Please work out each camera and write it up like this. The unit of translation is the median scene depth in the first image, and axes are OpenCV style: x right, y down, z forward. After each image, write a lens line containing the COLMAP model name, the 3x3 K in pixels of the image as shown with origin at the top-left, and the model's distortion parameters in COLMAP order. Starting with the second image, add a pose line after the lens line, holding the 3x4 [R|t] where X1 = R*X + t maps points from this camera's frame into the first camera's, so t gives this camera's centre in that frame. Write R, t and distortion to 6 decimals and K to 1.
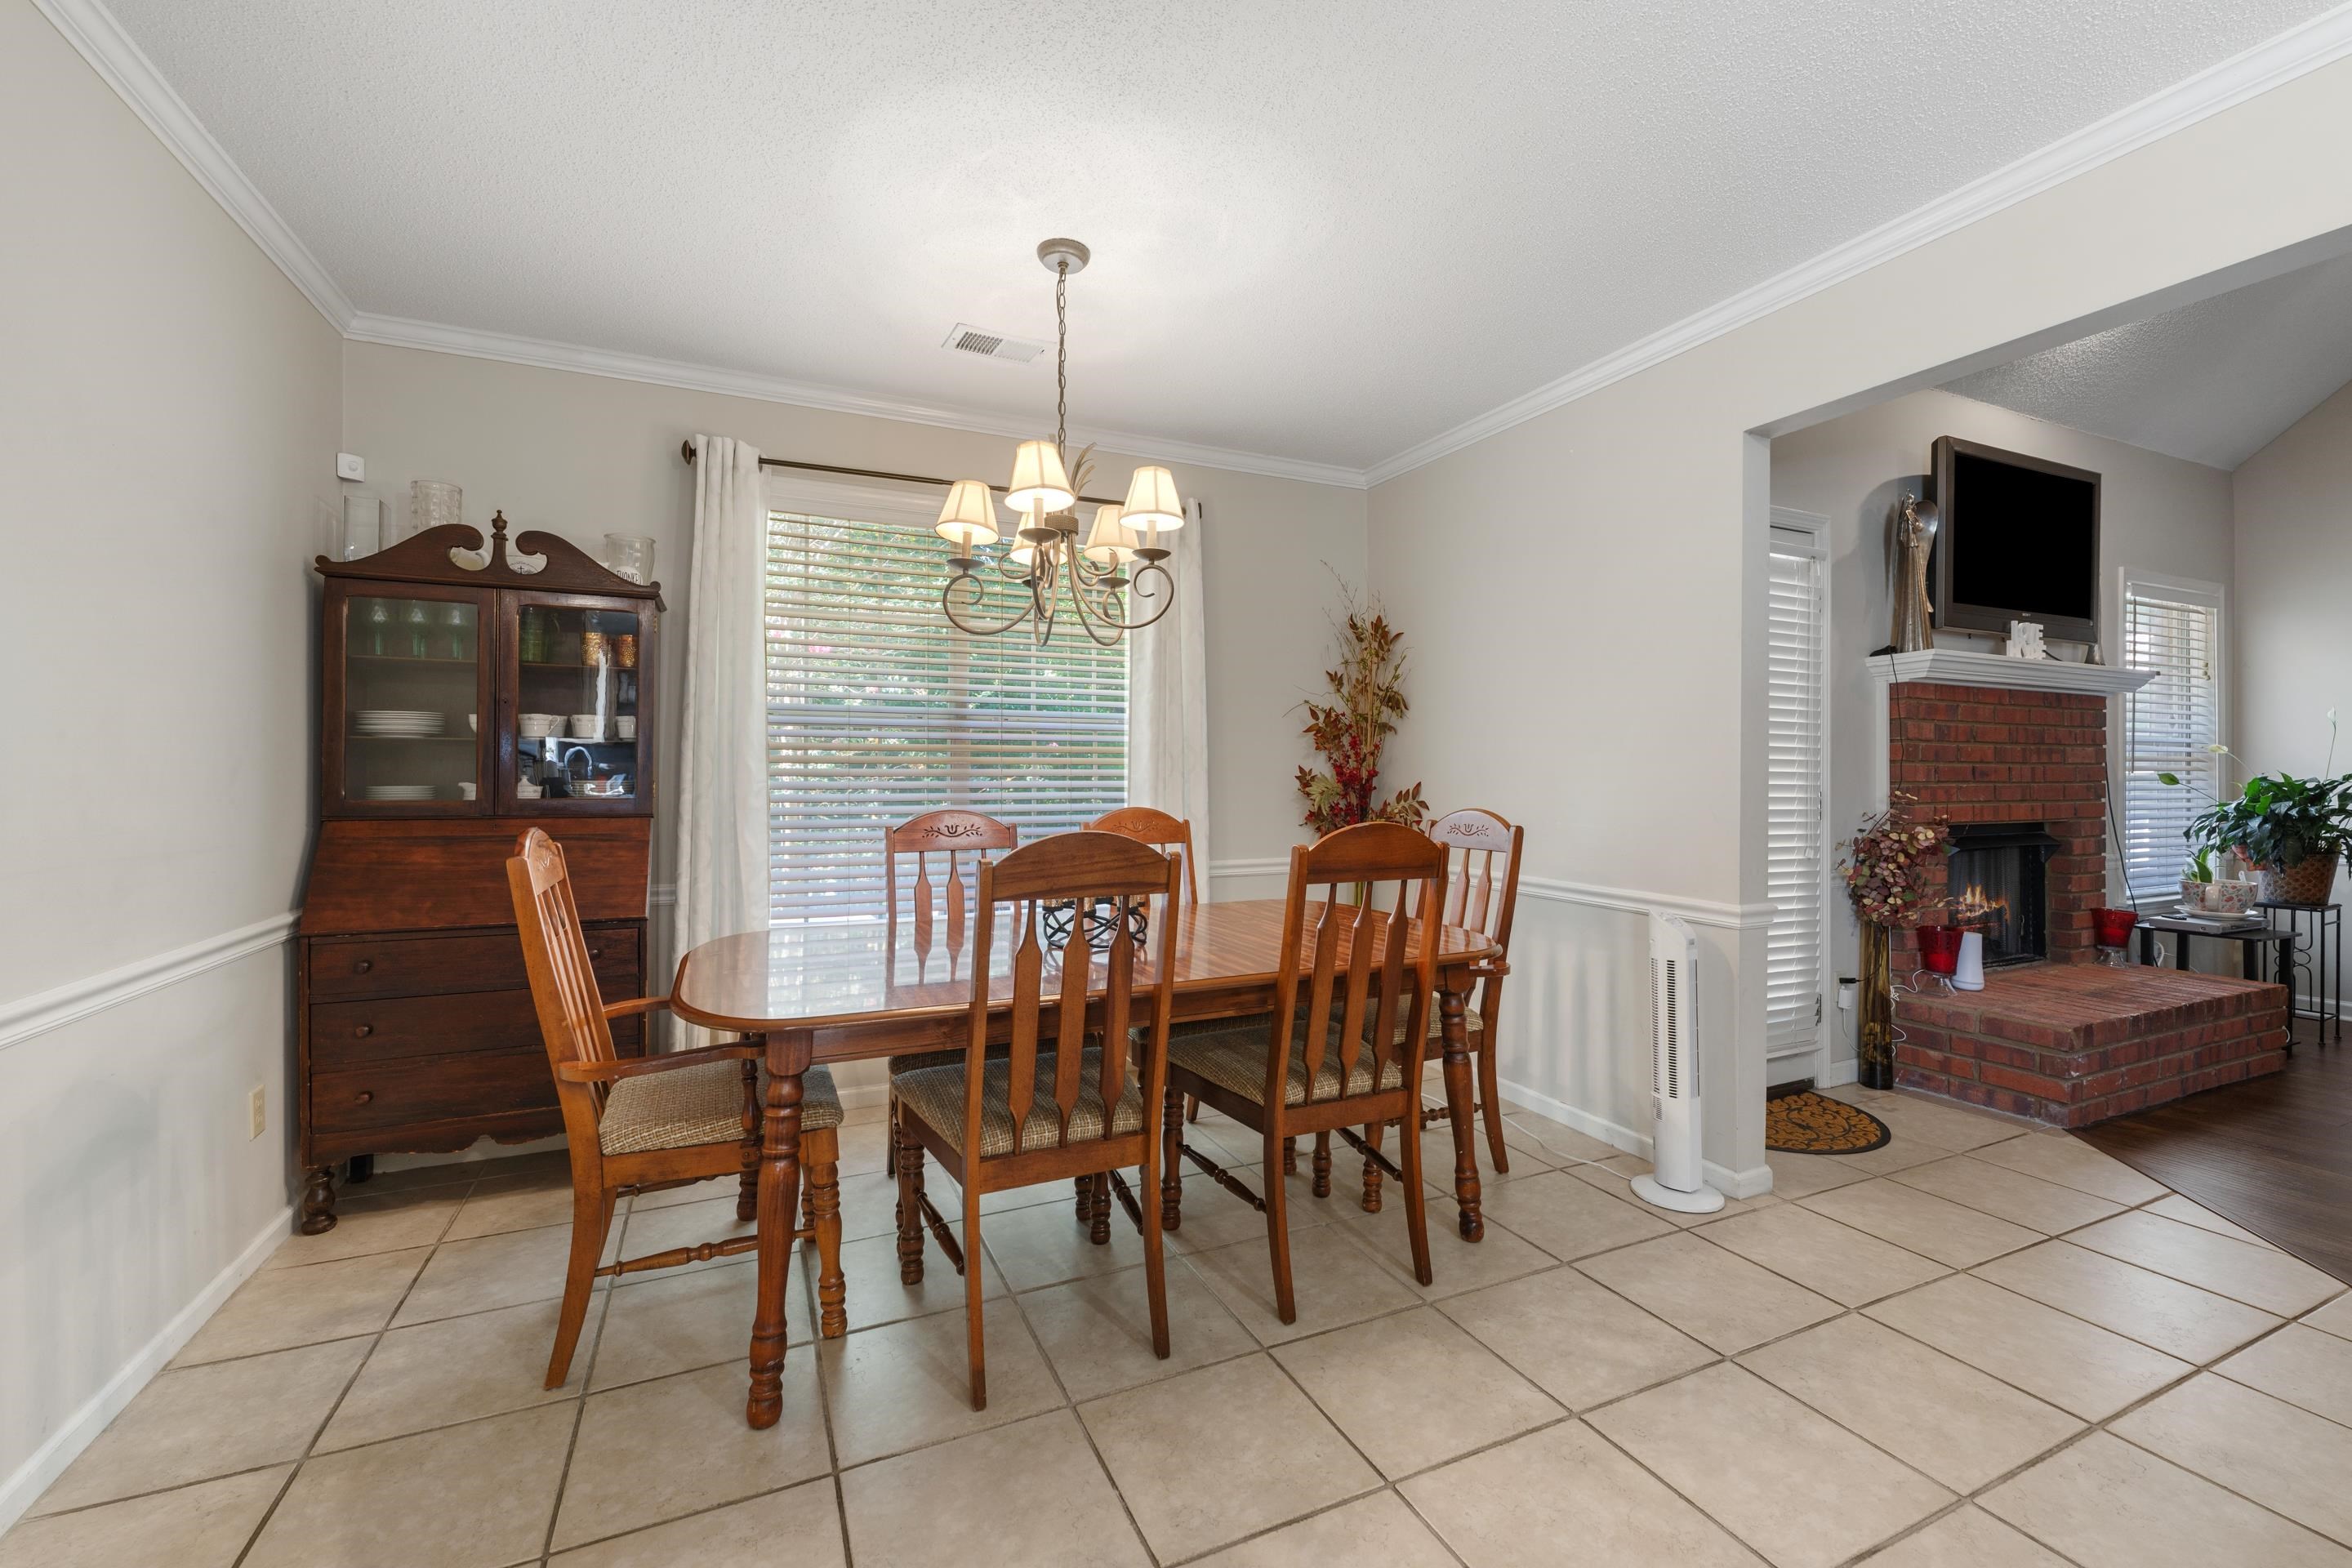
lens RADIAL K [[953.6, 0, 1168.0], [0, 953.6, 771.1], [0, 0, 1]] dist [-0.000691, -0.000302]
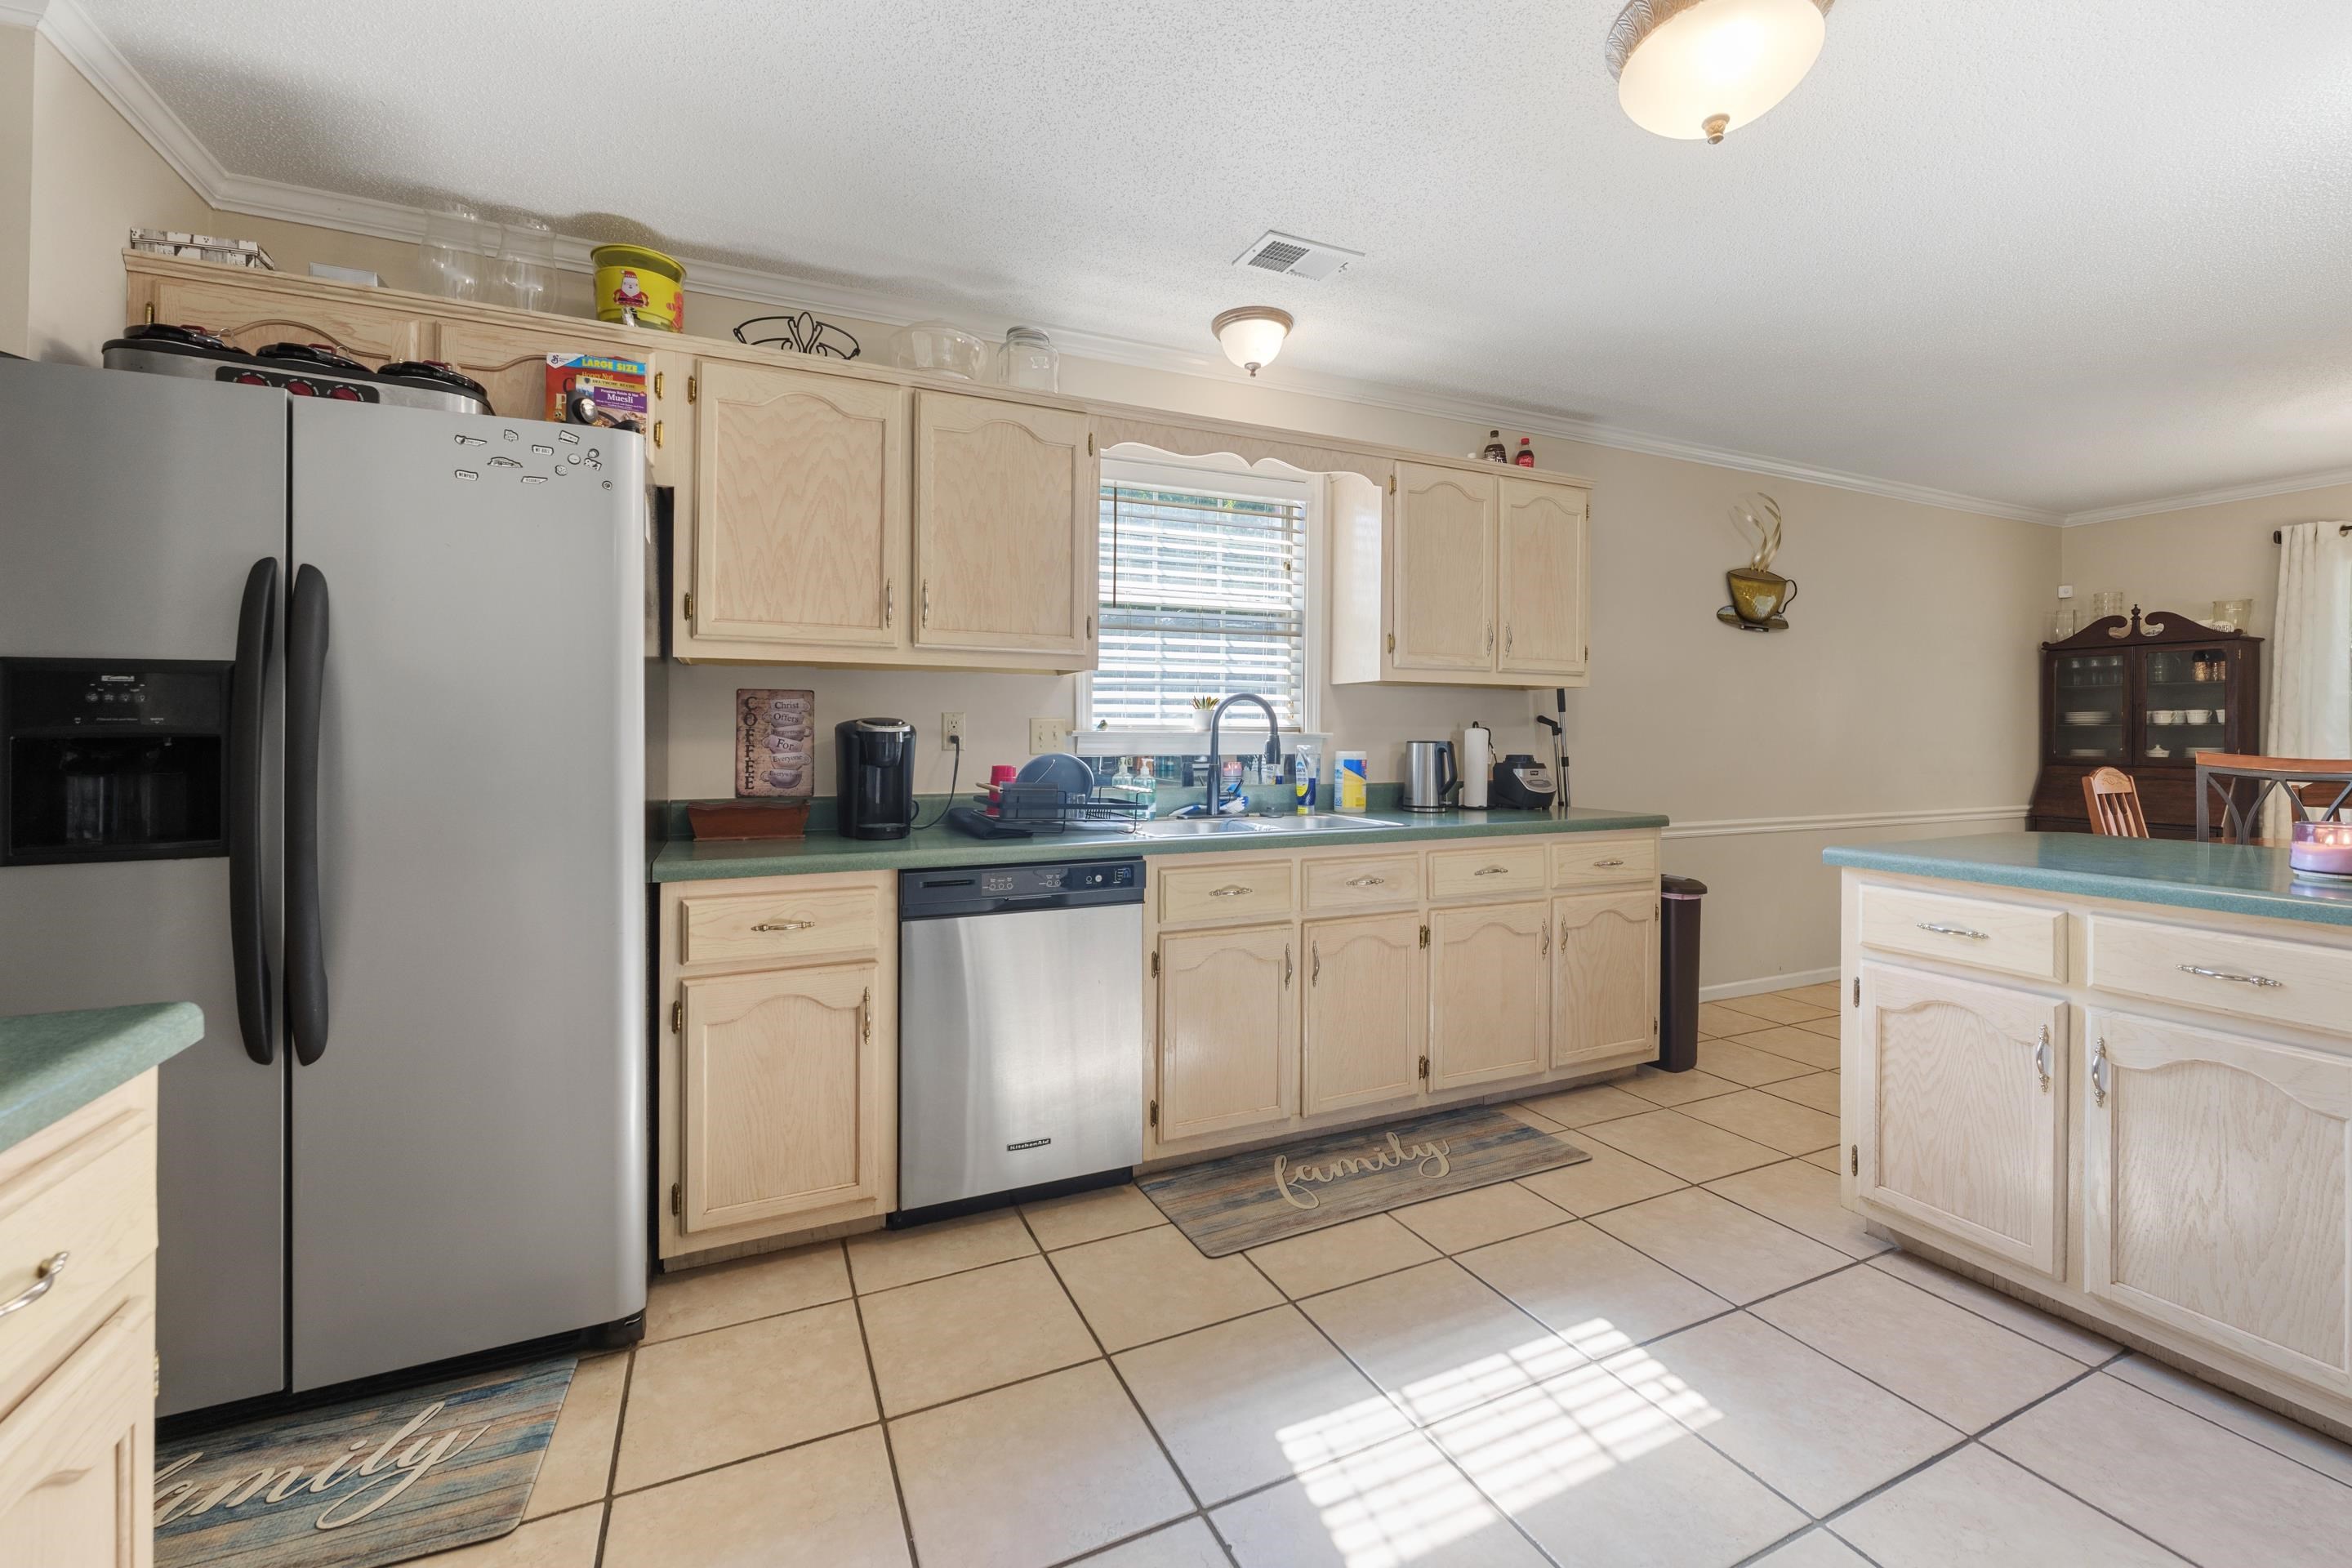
lens RADIAL K [[967.9, 0, 1183.0], [0, 967.9, 737.7], [0, 0, 1]] dist [0.001346, 0.000179]
pose [[0.012677, -0.003912, -0.999912, 1.065049], [-0.004855, 0.999980, -0.003974, 0.007391], [0.999908, 0.004905, 0.012658, -0.814292]]
